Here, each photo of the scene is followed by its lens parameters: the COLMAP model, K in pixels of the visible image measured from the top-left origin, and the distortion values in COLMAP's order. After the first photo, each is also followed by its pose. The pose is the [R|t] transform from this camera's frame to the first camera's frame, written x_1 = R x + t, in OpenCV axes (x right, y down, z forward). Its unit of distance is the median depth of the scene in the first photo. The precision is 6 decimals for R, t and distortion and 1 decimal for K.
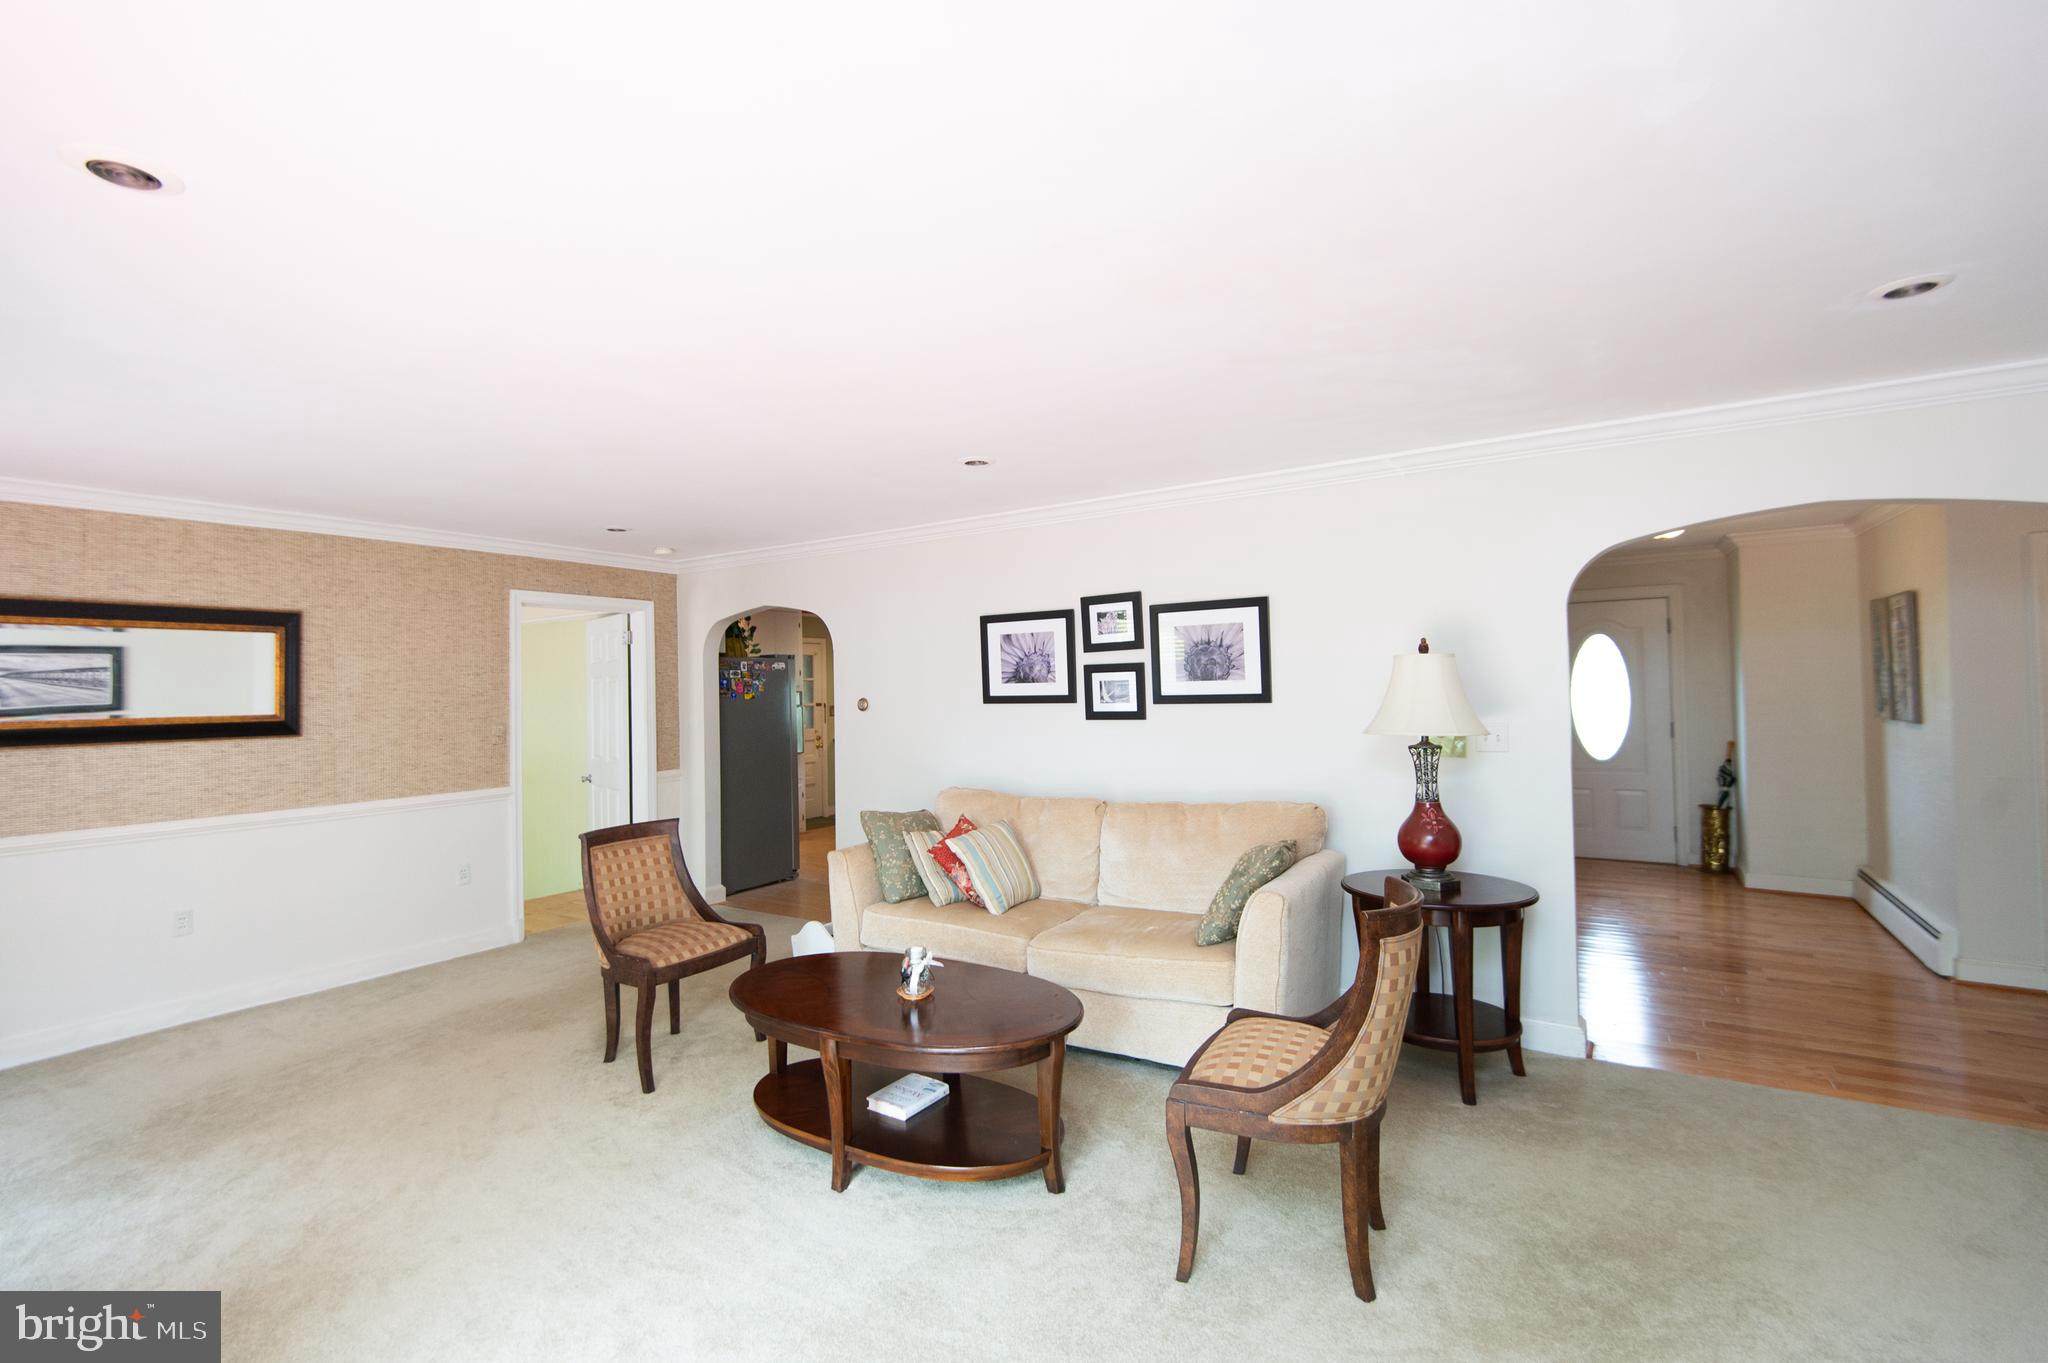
lens RADIAL K [[908.7, 0, 1032.4], [0, 908.7, 674.0], [0, 0, 1]] dist [0.037513, -0.027347]
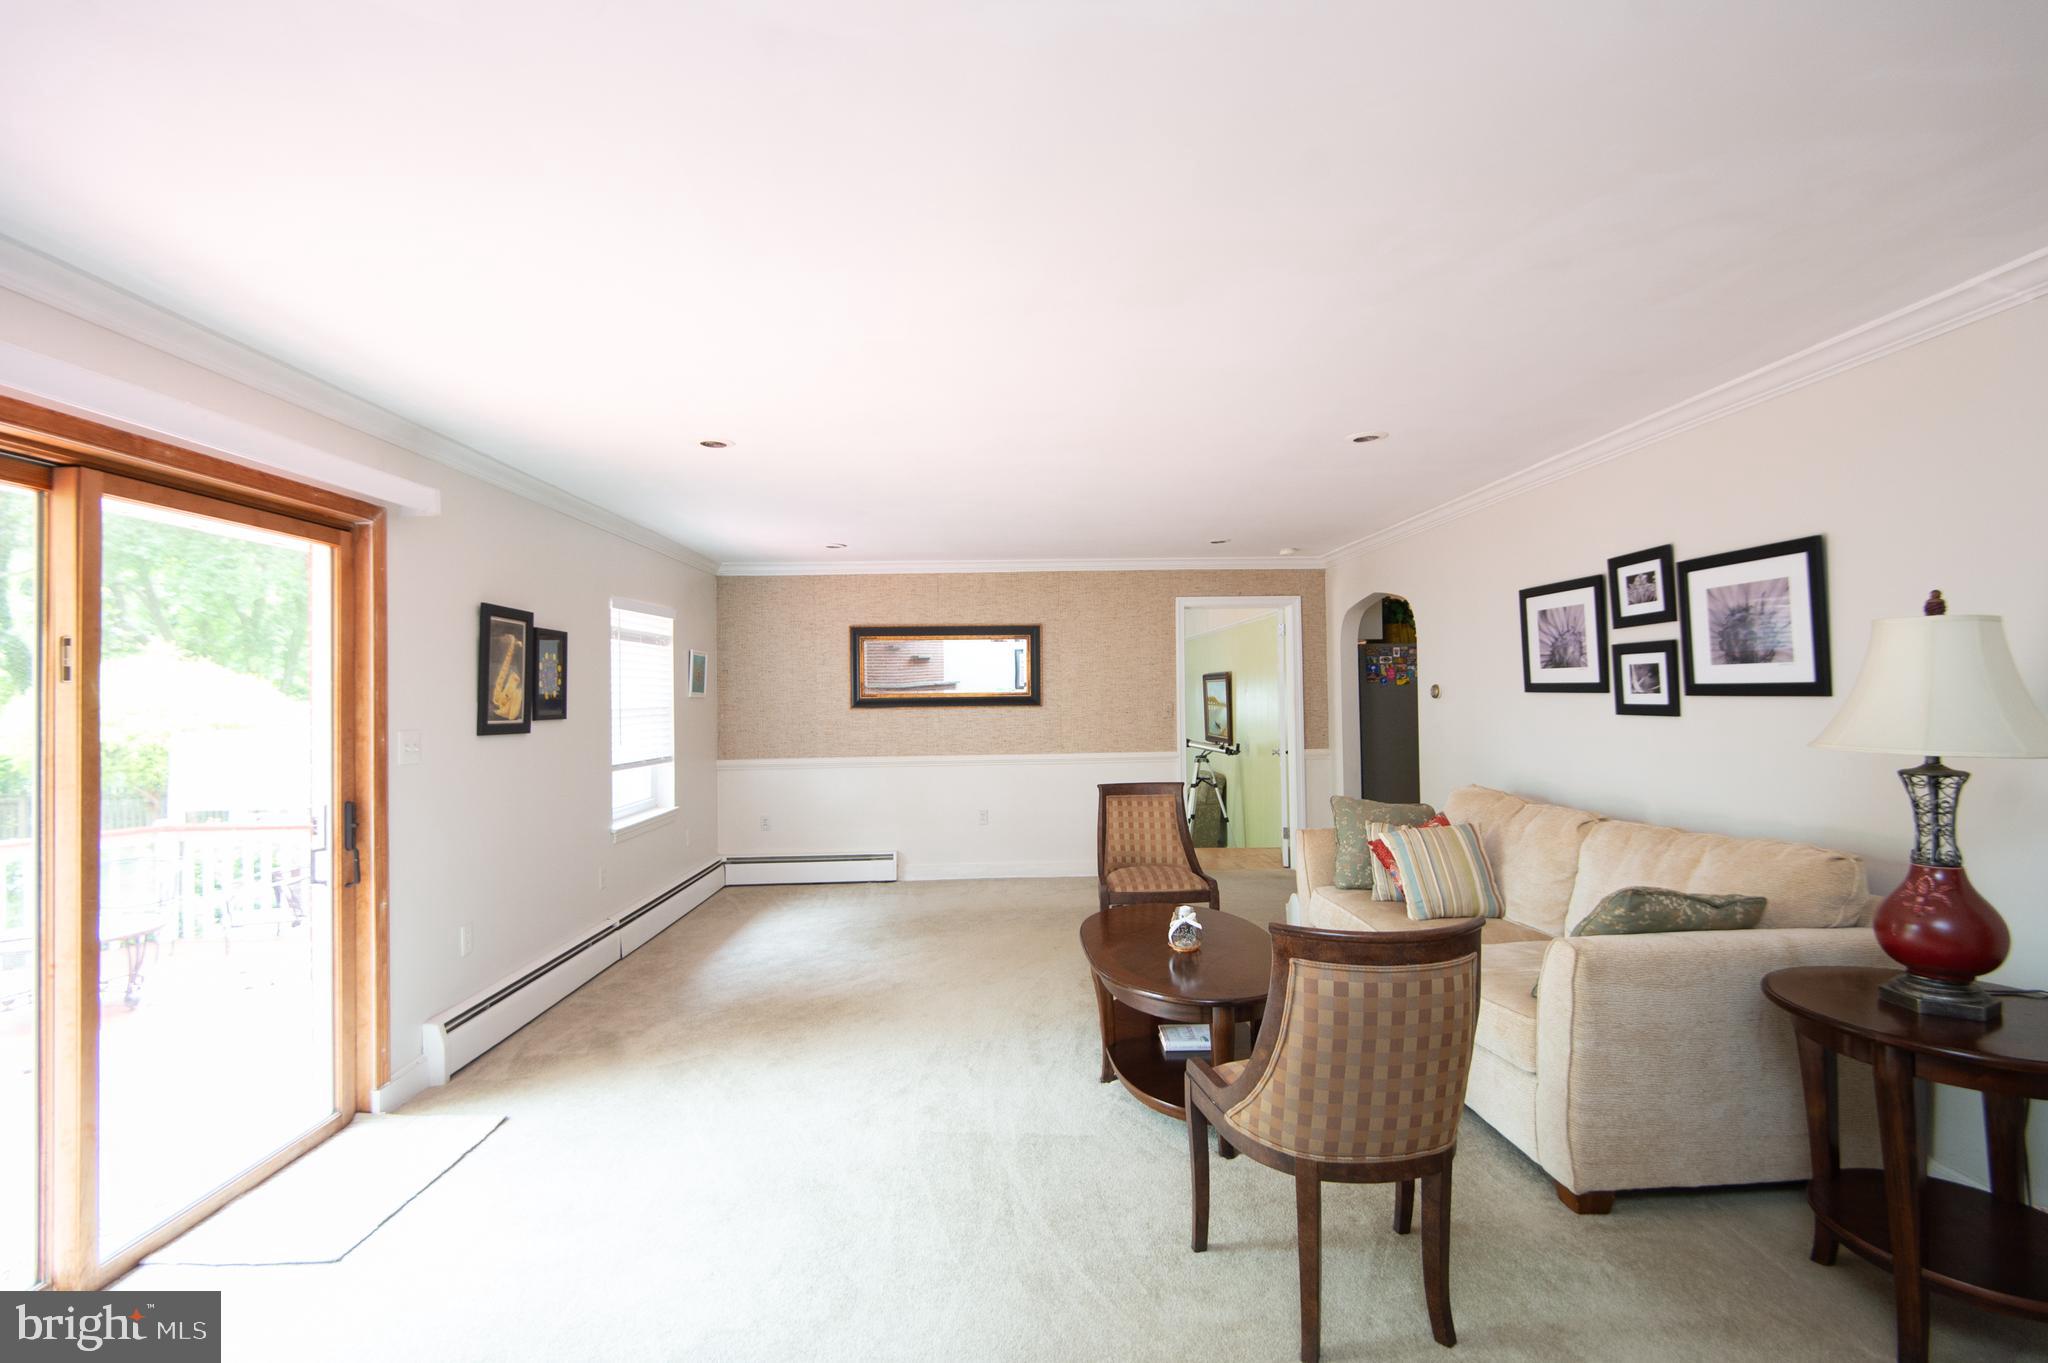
lens RADIAL K [[924.4, 0, 1035.1], [0, 924.4, 681.9], [0, 0, 1]] dist [0.050049, -0.029013]
pose [[0.565297, 0.005479, -0.824869, 0.459762], [0.016098, 0.999714, 0.017673, -0.000130], [0.824730, -0.023269, 0.565048, 0.132863]]
